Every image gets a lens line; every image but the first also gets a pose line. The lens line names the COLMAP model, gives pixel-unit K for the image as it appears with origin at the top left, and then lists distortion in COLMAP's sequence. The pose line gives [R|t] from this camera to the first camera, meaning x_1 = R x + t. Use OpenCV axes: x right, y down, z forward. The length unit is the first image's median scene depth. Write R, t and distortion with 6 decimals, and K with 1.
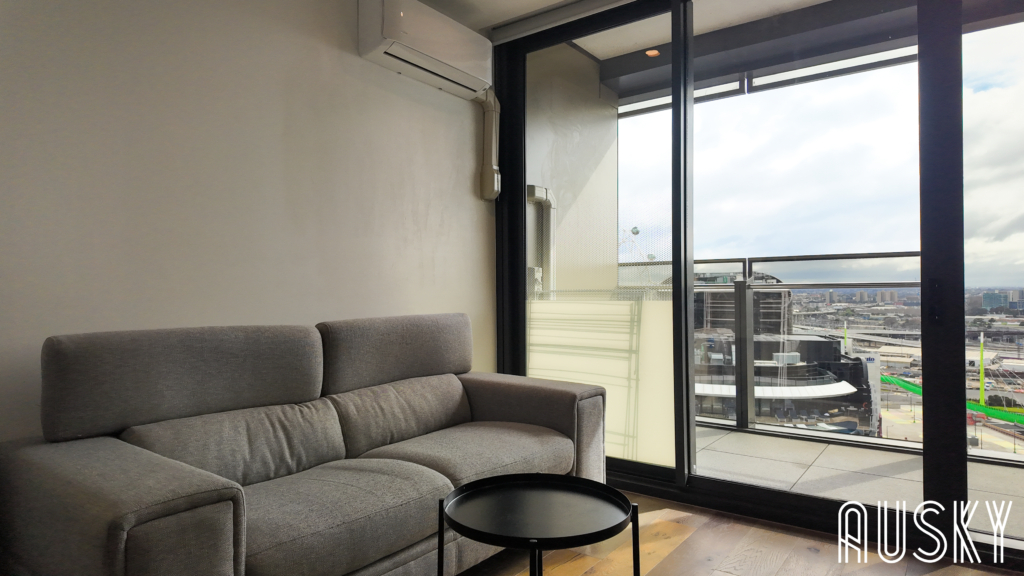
lens RADIAL K [[618.1, 0, 510.6], [0, 618.1, 288.3], [0, 0, 1]] dist [-0.005825, -0.003132]
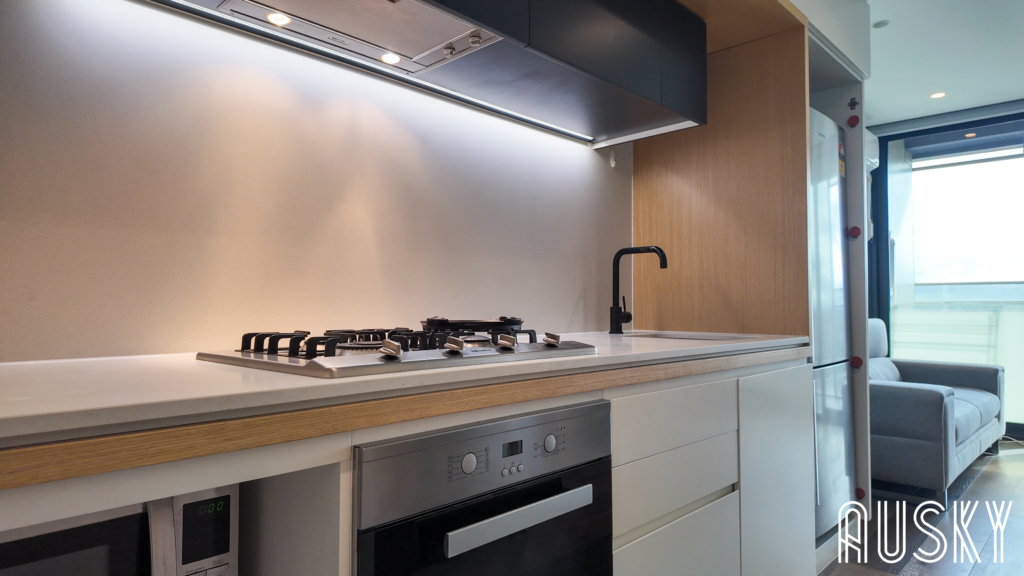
lens RADIAL K [[618.1, 0, 512.5], [0, 618.1, 289.5], [0, 0, 1]] dist [-0.005825, -0.003132]
pose [[0.988706, 0.008278, -0.149641, -0.705668], [-0.010561, 0.999840, -0.014468, 0.000047], [0.149497, 0.015885, 0.988635, -0.614185]]
